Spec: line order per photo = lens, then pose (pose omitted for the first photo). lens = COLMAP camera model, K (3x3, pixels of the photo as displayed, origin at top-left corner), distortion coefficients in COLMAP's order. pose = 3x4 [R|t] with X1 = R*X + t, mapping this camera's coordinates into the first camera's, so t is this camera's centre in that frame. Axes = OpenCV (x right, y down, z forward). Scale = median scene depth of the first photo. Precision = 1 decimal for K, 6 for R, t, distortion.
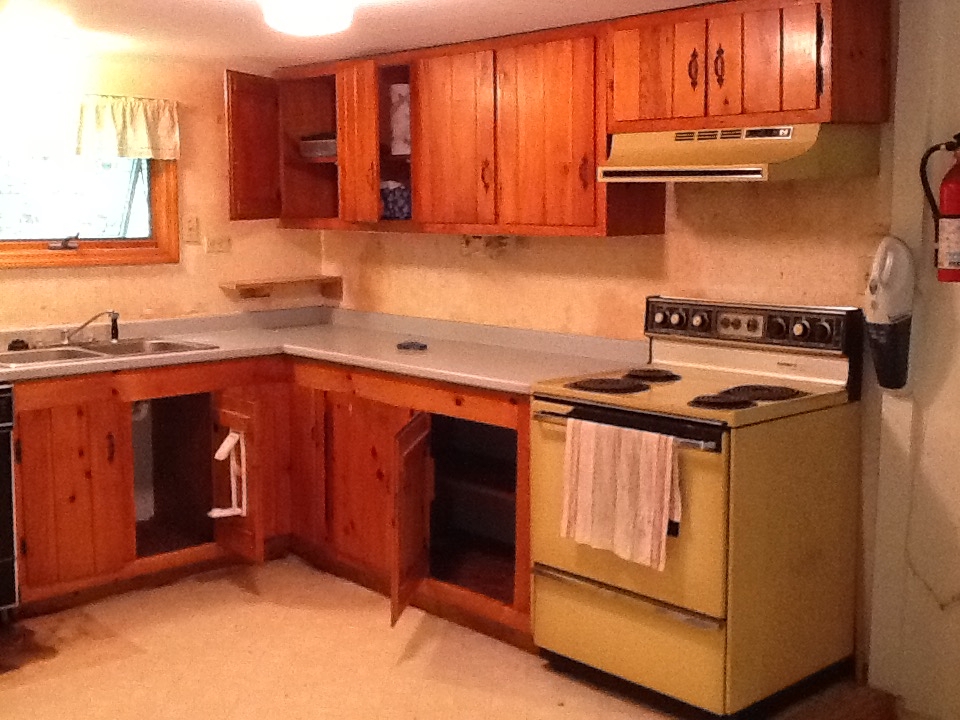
lens RADIAL K [[1174.1, 0, 480.0], [0, 1174.1, 360.0], [0, 0, 1]] dist [0.000739, -0.021108]
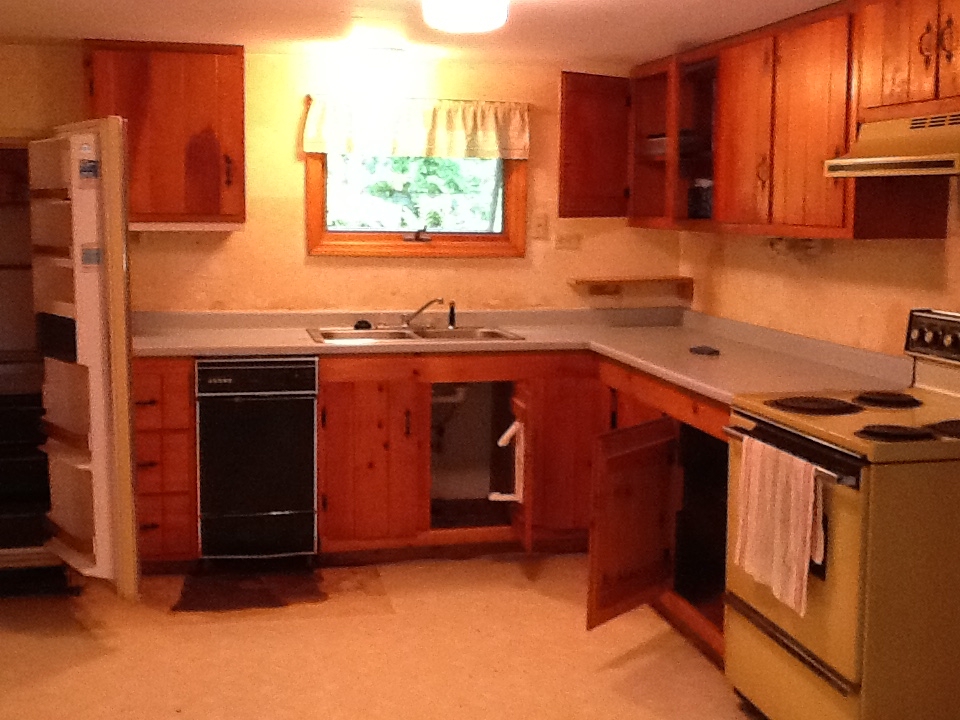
lens RADIAL K [[1175.2, 0, 480.5], [0, 1175.2, 348.9], [0, 0, 1]] dist [-0.078192, 0.452497]
pose [[0.870570, 0.069363, -0.487131, 0.269598], [-0.075926, 0.997094, 0.006287, -0.006015], [0.486151, 0.031513, 0.873306, 0.081681]]
